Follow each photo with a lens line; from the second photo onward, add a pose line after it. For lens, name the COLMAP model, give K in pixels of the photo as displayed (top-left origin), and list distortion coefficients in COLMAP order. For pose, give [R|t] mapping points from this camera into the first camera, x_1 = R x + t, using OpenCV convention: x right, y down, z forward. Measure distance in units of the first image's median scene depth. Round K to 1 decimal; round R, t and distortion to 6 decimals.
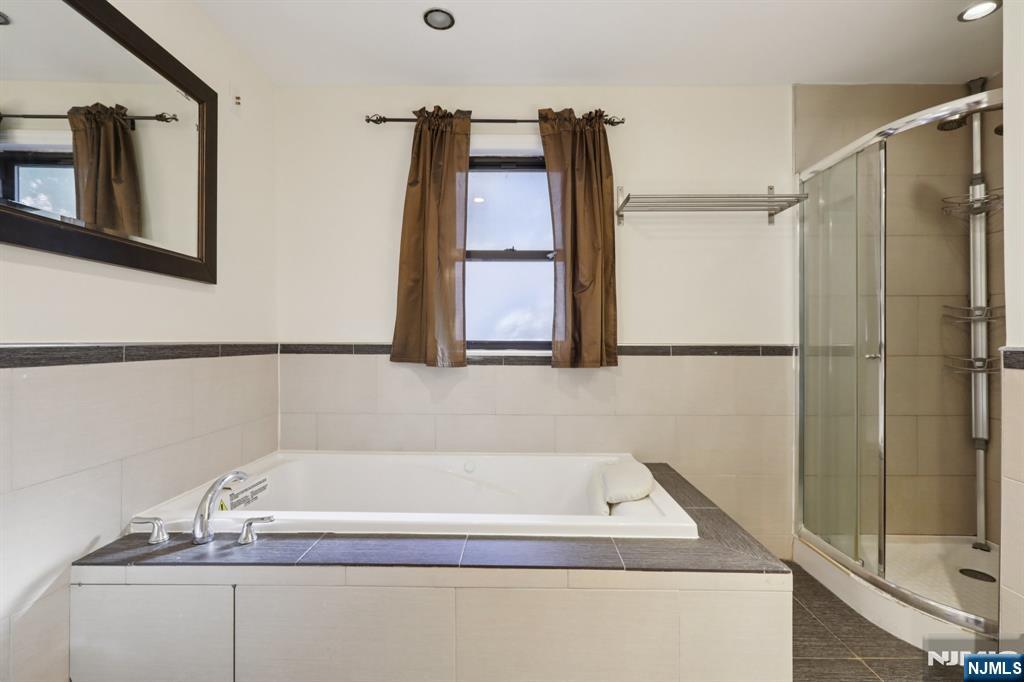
lens RADIAL K [[469.5, 0, 513.5], [0, 469.5, 342.2], [0, 0, 1]] dist [0.000298, 0.000874]
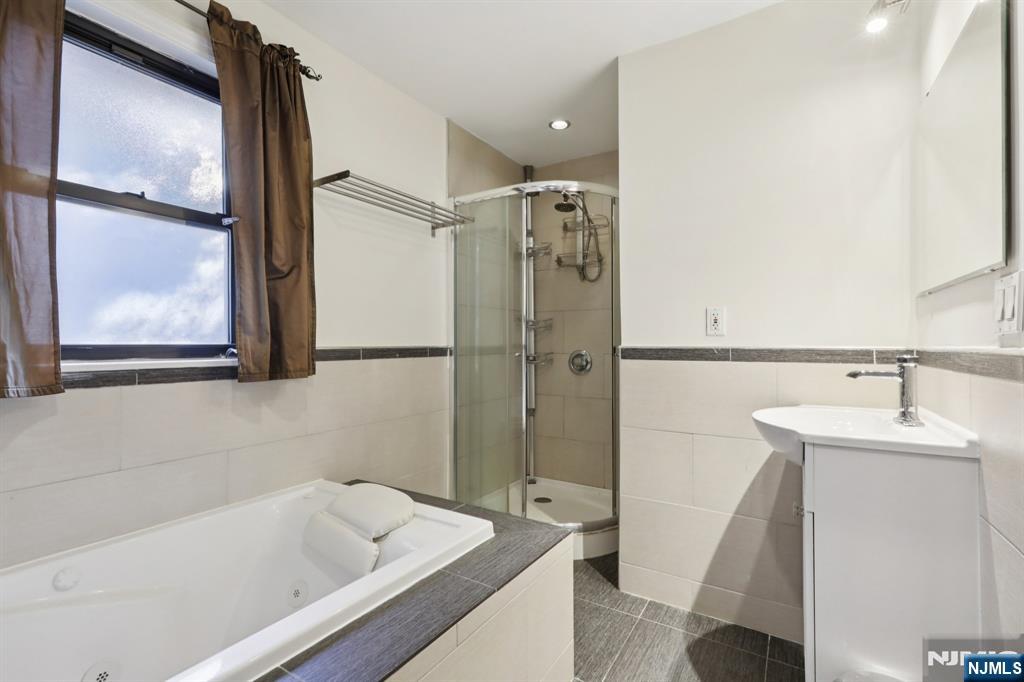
lens RADIAL K [[469.5, 0, 513.5], [0, 469.5, 342.2], [0, 0, 1]] dist [0.000298, 0.000874]
pose [[0.511586, -0.001154, 0.859231, -0.303017], [0.007255, 0.999969, -0.002977, -0.000321], [-0.859201, 0.007757, 0.511579, 0.286075]]
